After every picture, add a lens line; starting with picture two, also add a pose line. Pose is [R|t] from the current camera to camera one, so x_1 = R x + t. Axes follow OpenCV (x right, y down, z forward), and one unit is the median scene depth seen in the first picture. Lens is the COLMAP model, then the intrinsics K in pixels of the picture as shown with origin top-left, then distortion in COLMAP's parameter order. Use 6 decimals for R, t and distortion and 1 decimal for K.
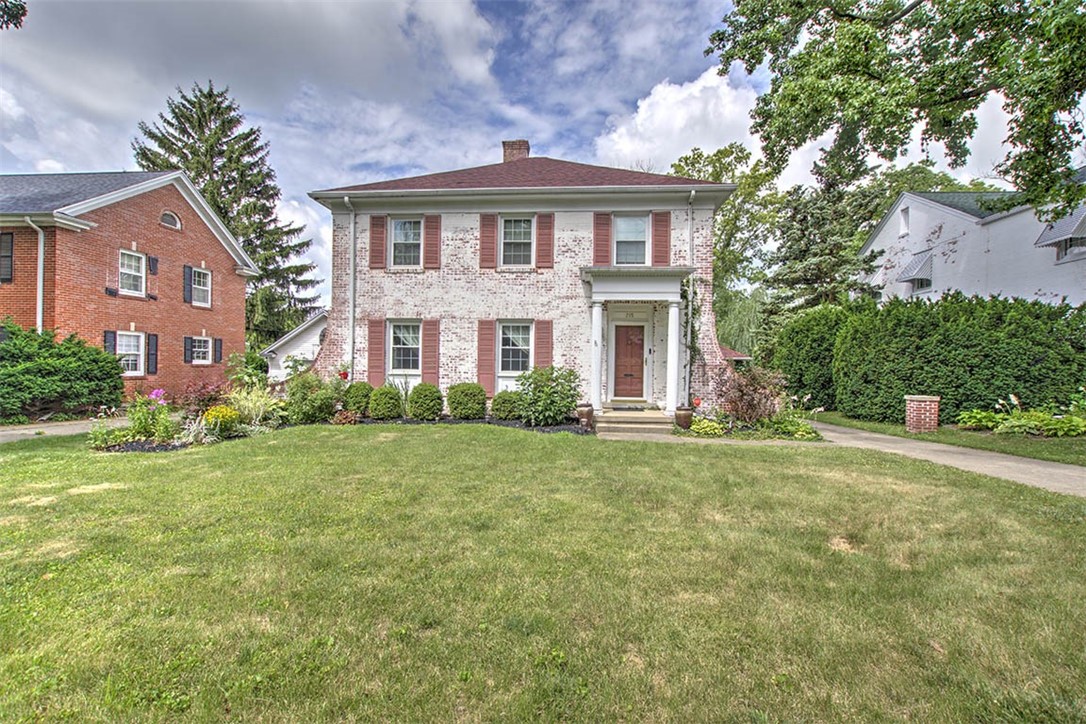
lens RADIAL K [[473.7, 0, 543.0], [0, 473.7, 362.0], [0, 0, 1]] dist [-0.000684, -0.000008]
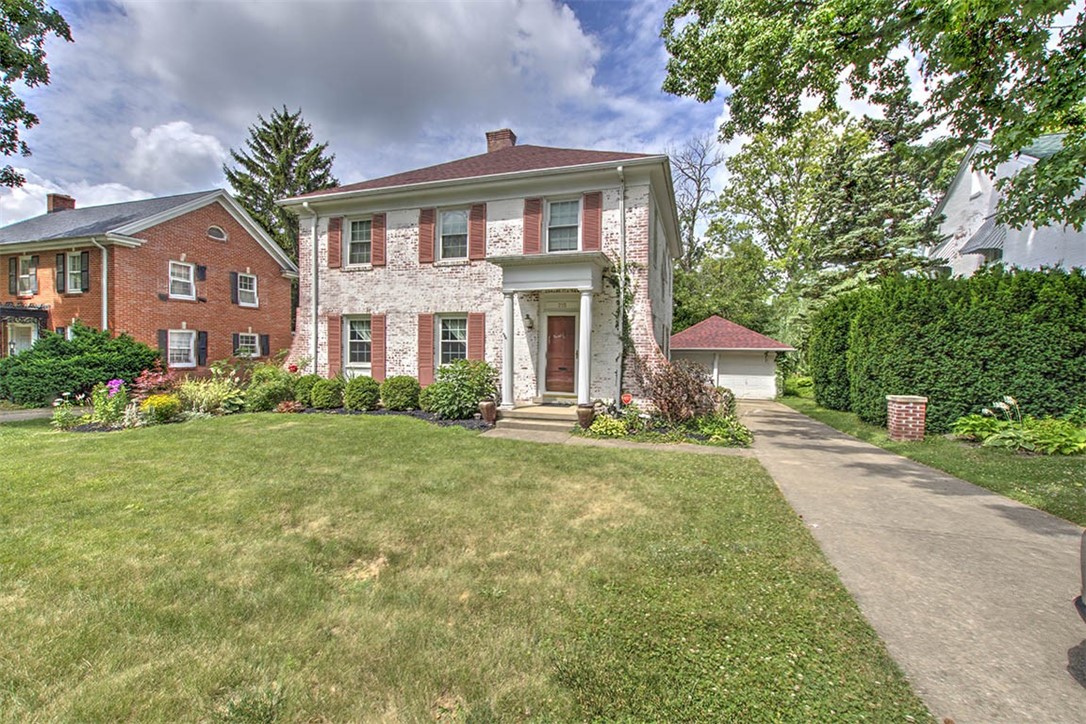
lens RADIAL K [[473.7, 0, 543.0], [0, 473.7, 362.0], [0, 0, 1]] dist [-0.000684, -0.000008]
pose [[0.973121, 0.000829, -0.230291, 0.355672], [0.003685, 0.999809, 0.019169, -0.004117], [0.230263, -0.019502, 0.972933, 0.067602]]
